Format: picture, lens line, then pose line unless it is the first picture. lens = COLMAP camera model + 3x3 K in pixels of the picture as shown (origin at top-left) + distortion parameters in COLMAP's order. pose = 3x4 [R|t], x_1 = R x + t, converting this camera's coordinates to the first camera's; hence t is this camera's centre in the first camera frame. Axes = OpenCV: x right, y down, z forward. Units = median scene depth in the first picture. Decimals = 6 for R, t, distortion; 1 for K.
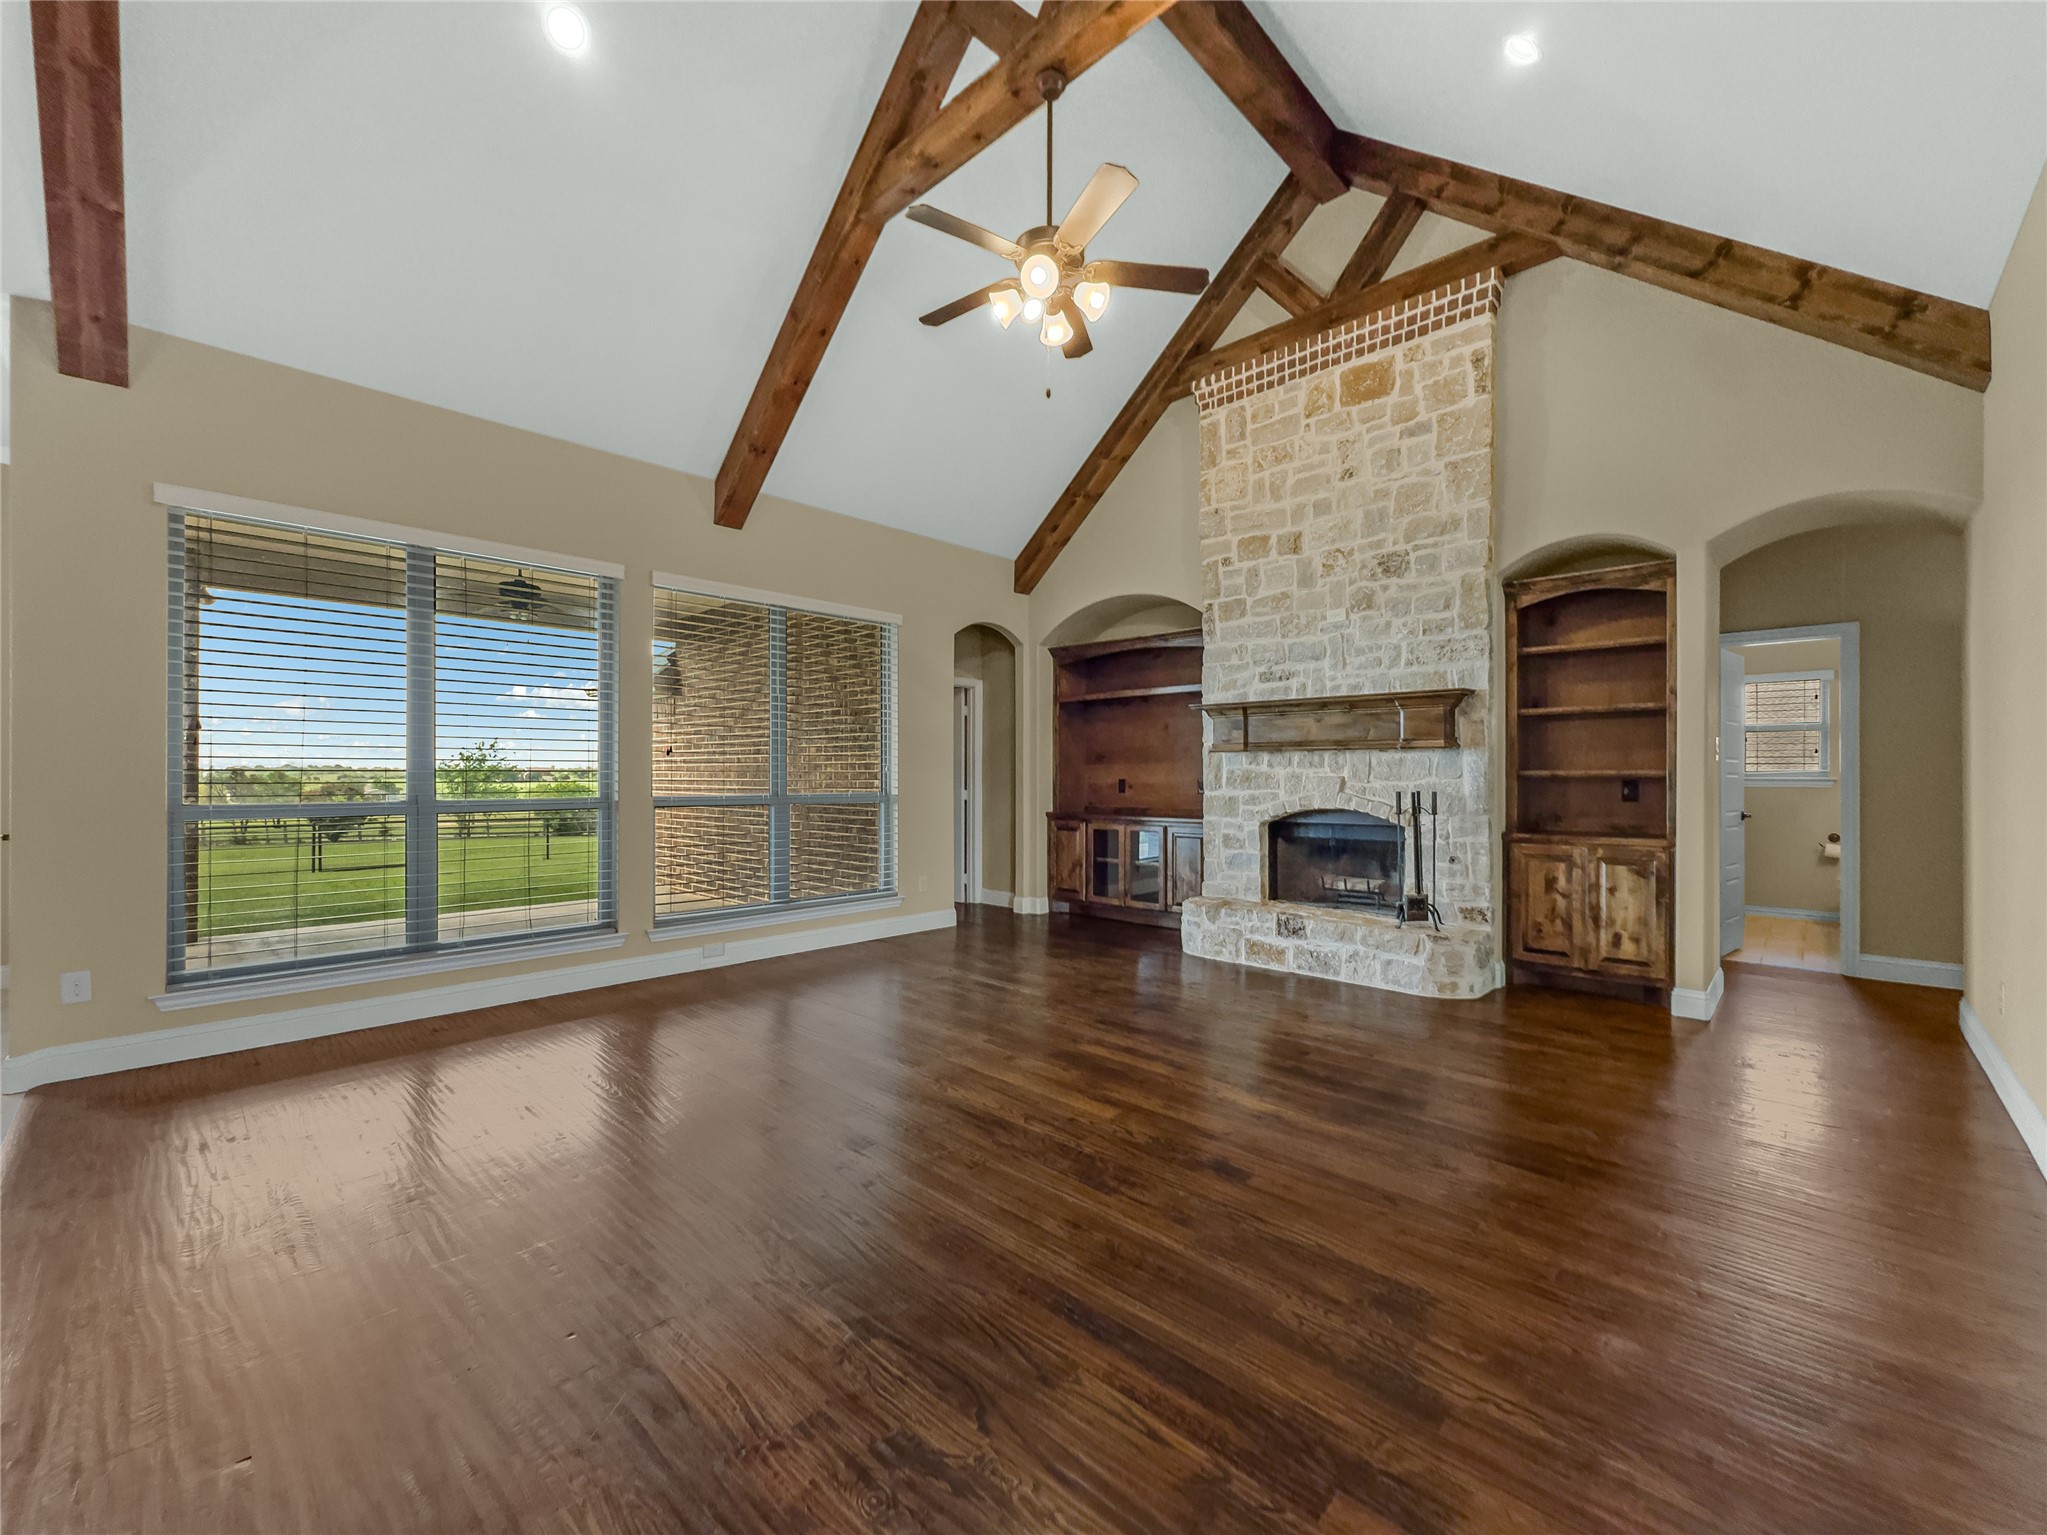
lens RADIAL K [[828.1, 0, 1023.5], [0, 828.1, 767.5], [0, 0, 1]] dist [0.000719, 0.000133]
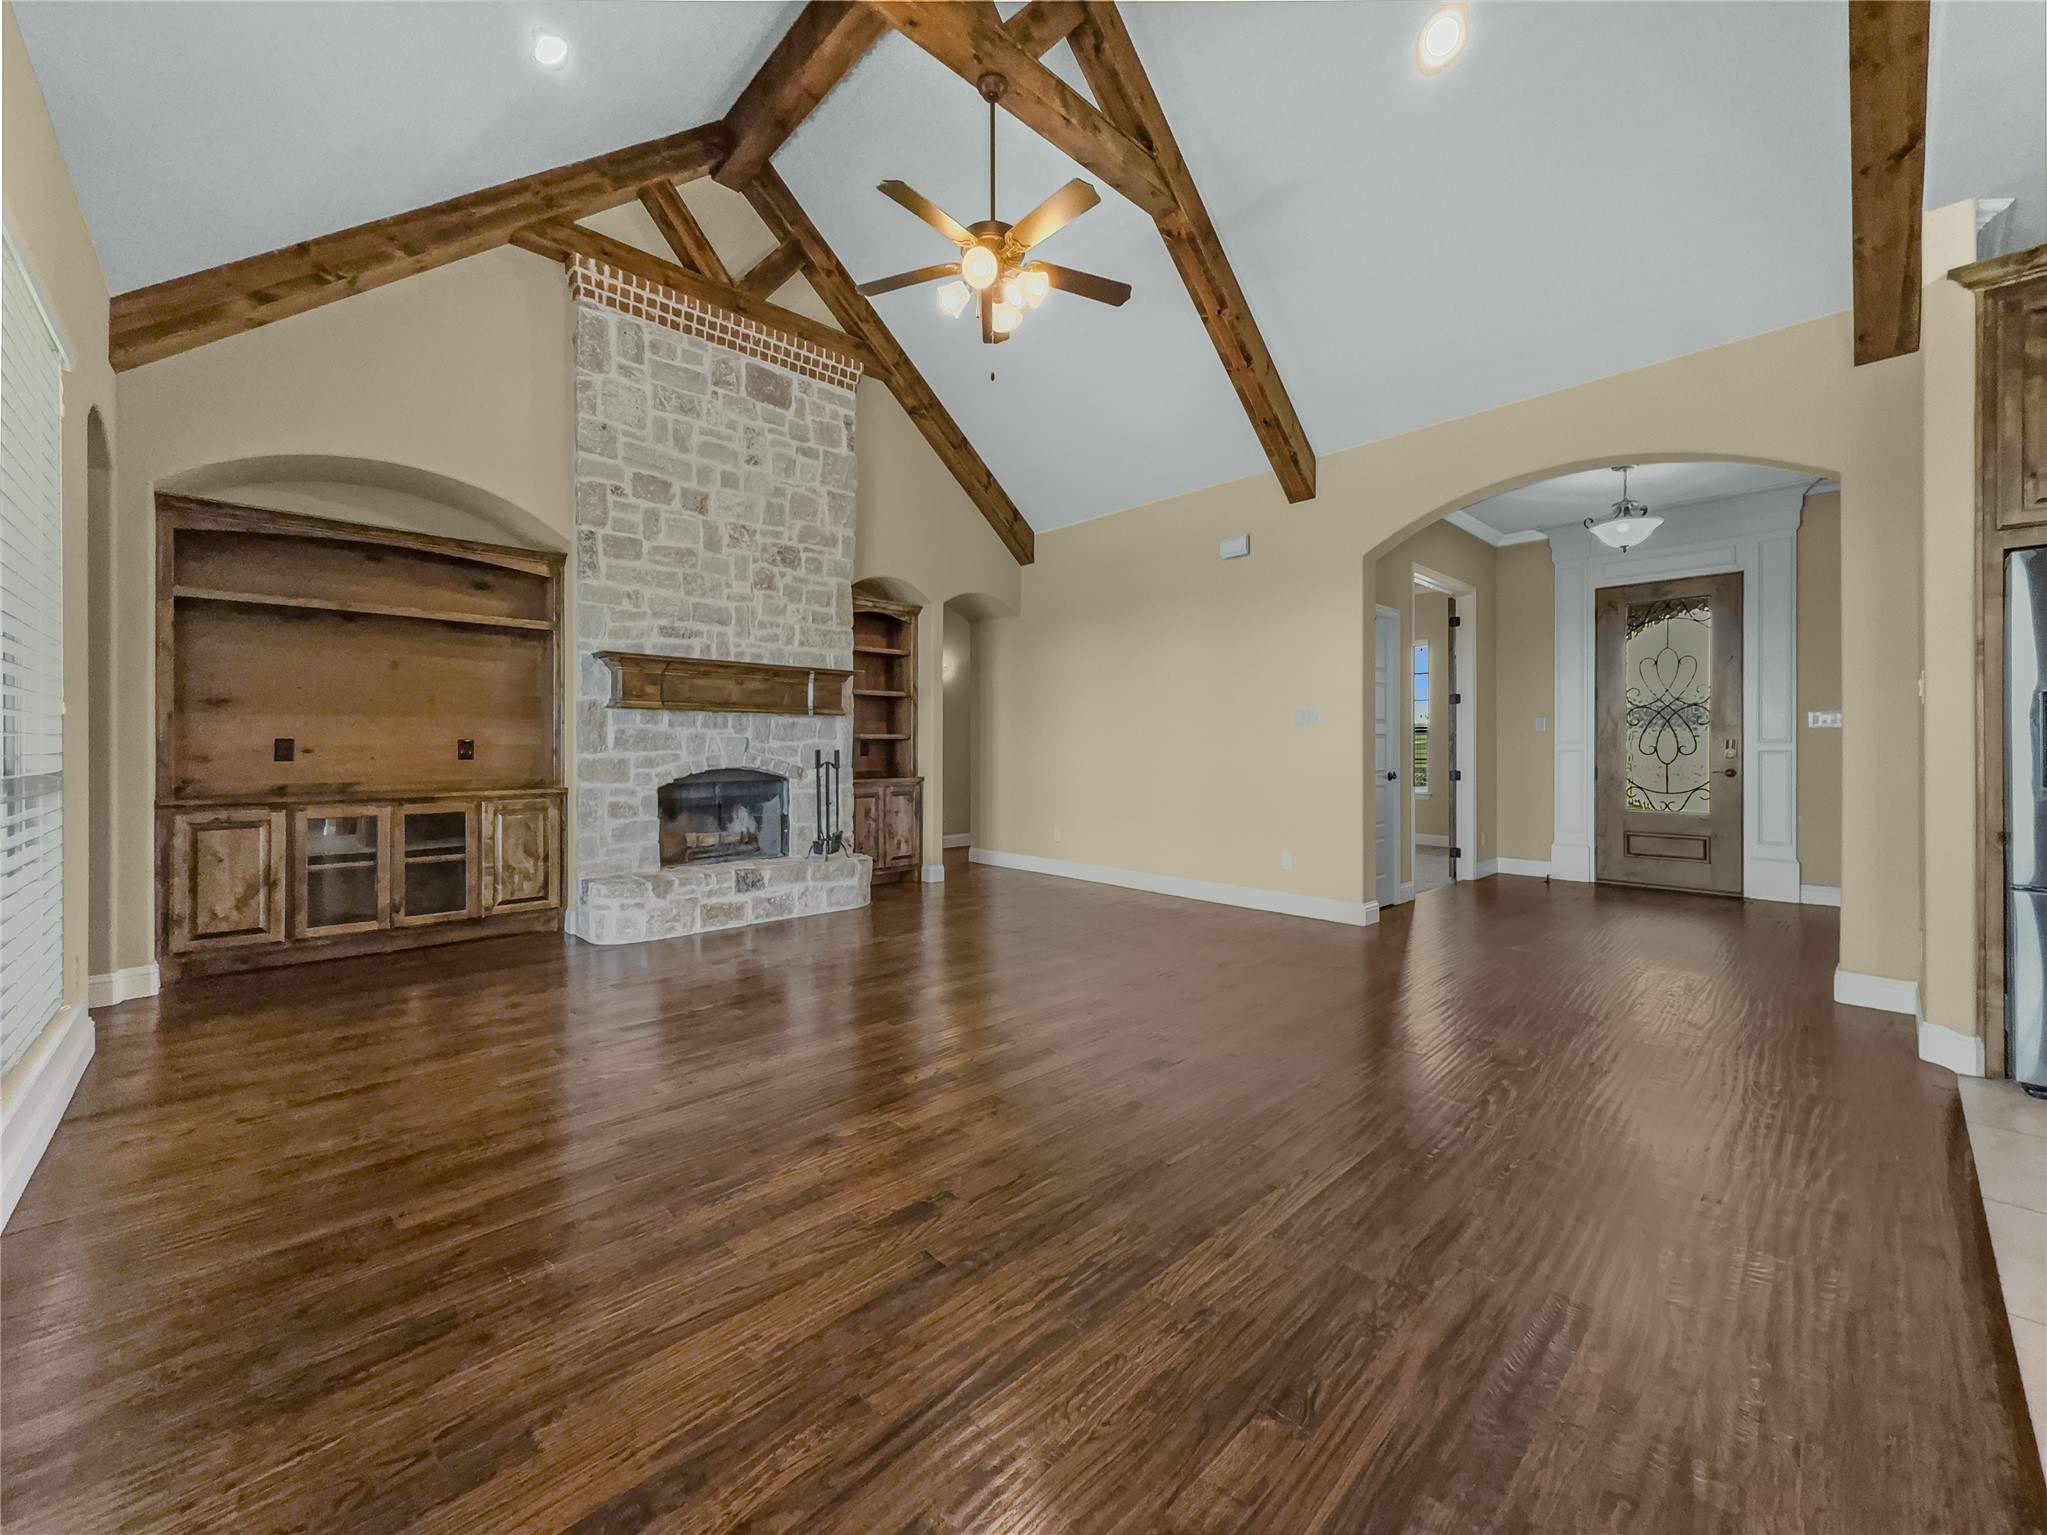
lens RADIAL K [[808.2, 0, 1036.4], [0, 808.2, 747.1], [0, 0, 1]] dist [0.000614, 0.000167]
pose [[0.031660, -0.001047, 0.999498, -0.656728], [-0.010081, 0.999948, 0.001366, 0.018208], [-0.999448, -0.010119, 0.031648, 0.585348]]
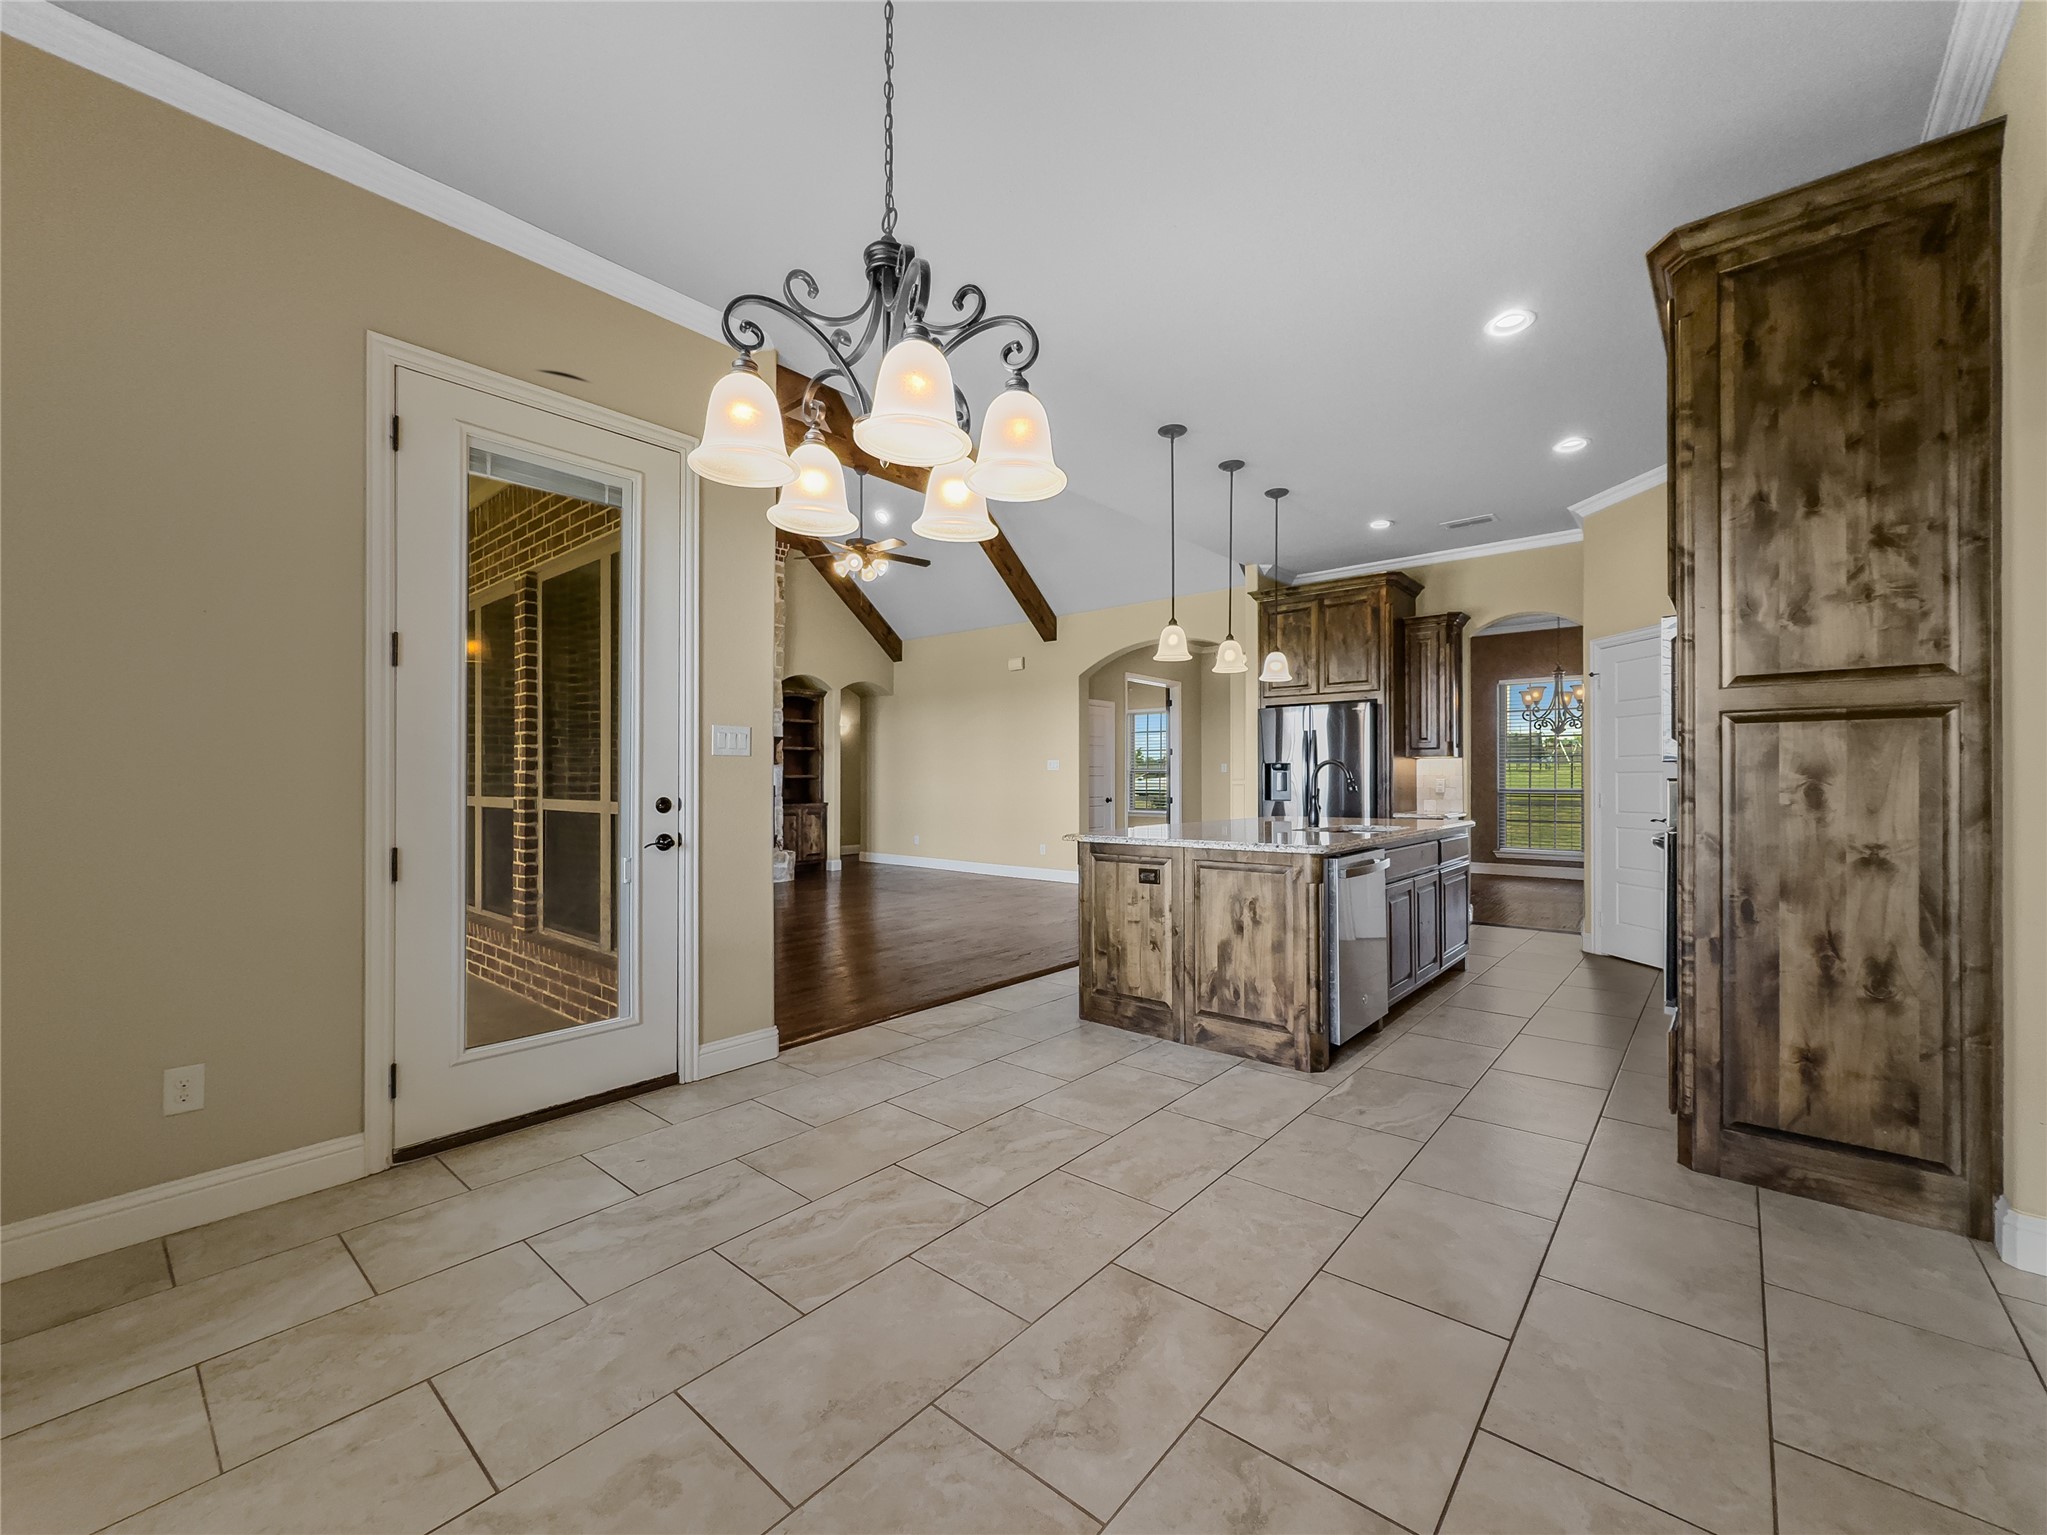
lens RADIAL K [[833.5, 0, 1018.6], [0, 833.5, 776.8], [0, 0, 1]] dist [0.000925, 0.000121]
pose [[-0.055418, 0.002289, 0.998461, -1.450854], [-0.009421, 0.999952, -0.002815, 0.007286], [-0.998419, -0.009563, -0.055394, 0.449975]]
